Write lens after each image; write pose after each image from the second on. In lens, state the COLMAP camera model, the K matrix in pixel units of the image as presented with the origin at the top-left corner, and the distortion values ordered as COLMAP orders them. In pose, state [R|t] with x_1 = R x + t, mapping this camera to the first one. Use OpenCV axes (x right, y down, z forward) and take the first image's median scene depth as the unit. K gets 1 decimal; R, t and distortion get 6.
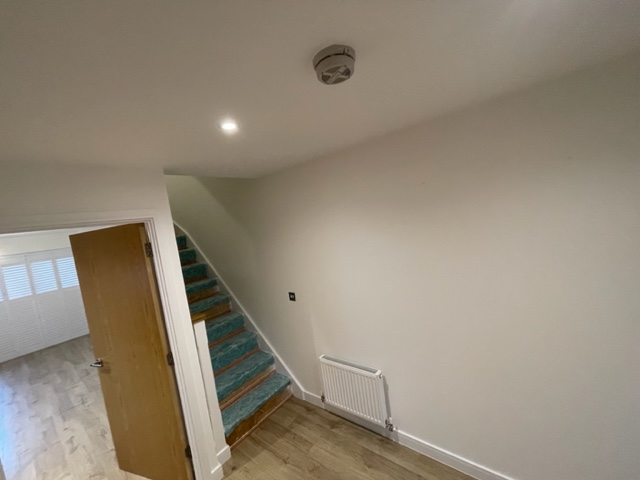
lens RADIAL K [[258.4, 0, 321.1], [0, 258.4, 238.9], [0, 0, 1]] dist [-0.001904, 0.000352]
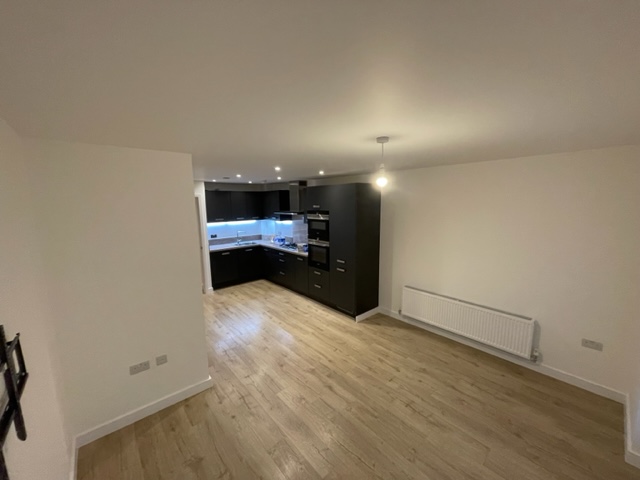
lens RADIAL K [[258.4, 0, 319.2], [0, 258.4, 238.9], [0, 0, 1]] dist [-0.001904, 0.000352]
pose [[-0.971967, 0.129106, 0.196501, -1.859144], [0.167804, 0.966316, 0.195127, 0.076831], [-0.164690, 0.222630, -0.960892, 2.197415]]
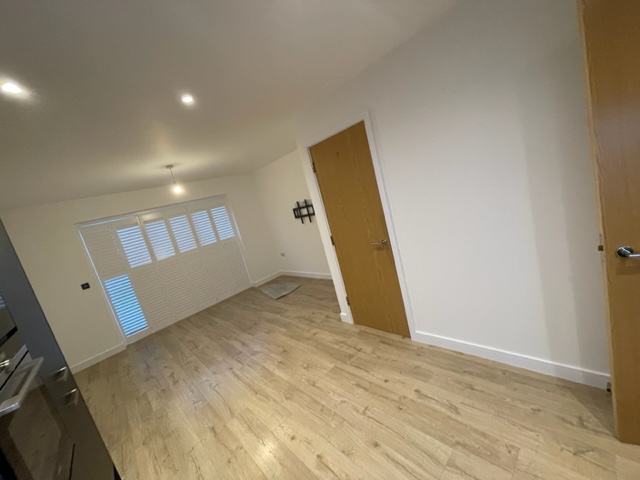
lens RADIAL K [[258.4, 0, 320.3], [0, 258.4, 237.9], [0, 0, 1]] dist [-0.001904, 0.000352]
pose [[0.983202, -0.086328, -0.160813, -1.061155], [0.103609, 0.989337, 0.102361, 0.262094], [0.150261, -0.117303, 0.981663, 0.326357]]
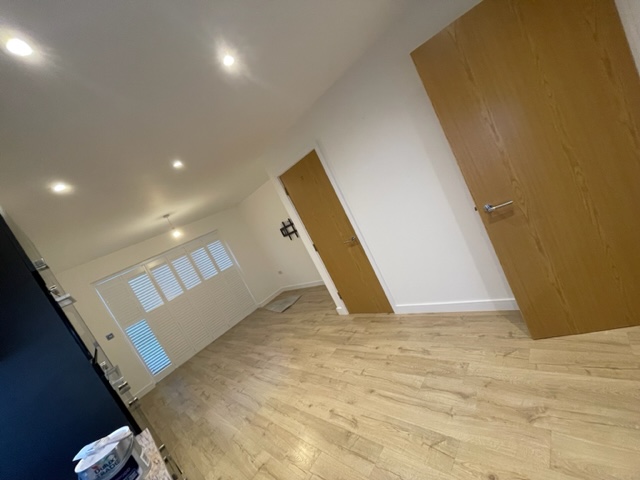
lens RADIAL K [[258.4, 0, 319.9], [0, 258.4, 238.1], [0, 0, 1]] dist [-0.001904, 0.000352]
pose [[0.942830, -0.303834, -0.136956, -0.976287], [0.313168, 0.948262, 0.052201, 0.283999], [0.114010, -0.092107, 0.989201, 0.141533]]
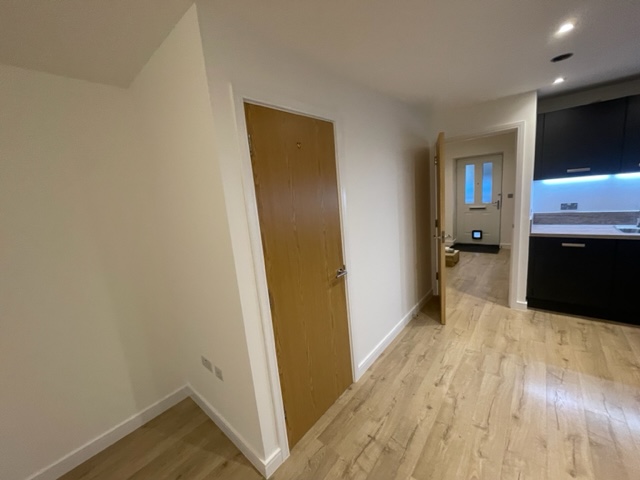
lens RADIAL K [[258.4, 0, 317.8], [0, 258.4, 238.5], [0, 0, 1]] dist [-0.001904, 0.000352]
pose [[0.043227, -0.034742, 0.998461, -1.697940], [0.164288, 0.986037, 0.027197, 0.266382], [-0.985465, 0.162859, 0.048331, 1.220548]]
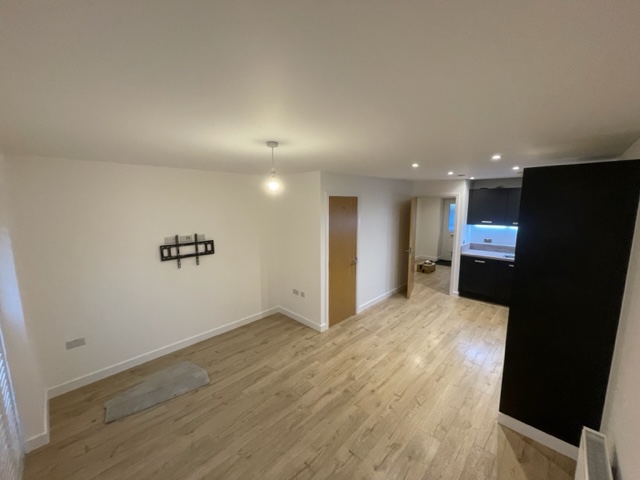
lens RADIAL K [[258.4, 0, 317.7], [0, 258.4, 237.2], [0, 0, 1]] dist [-0.001904, 0.000352]
pose [[0.092893, 0.010682, 0.995619, -2.609304], [0.068505, 0.997504, -0.017094, 0.256193], [-0.993317, 0.069793, 0.091929, 1.281308]]
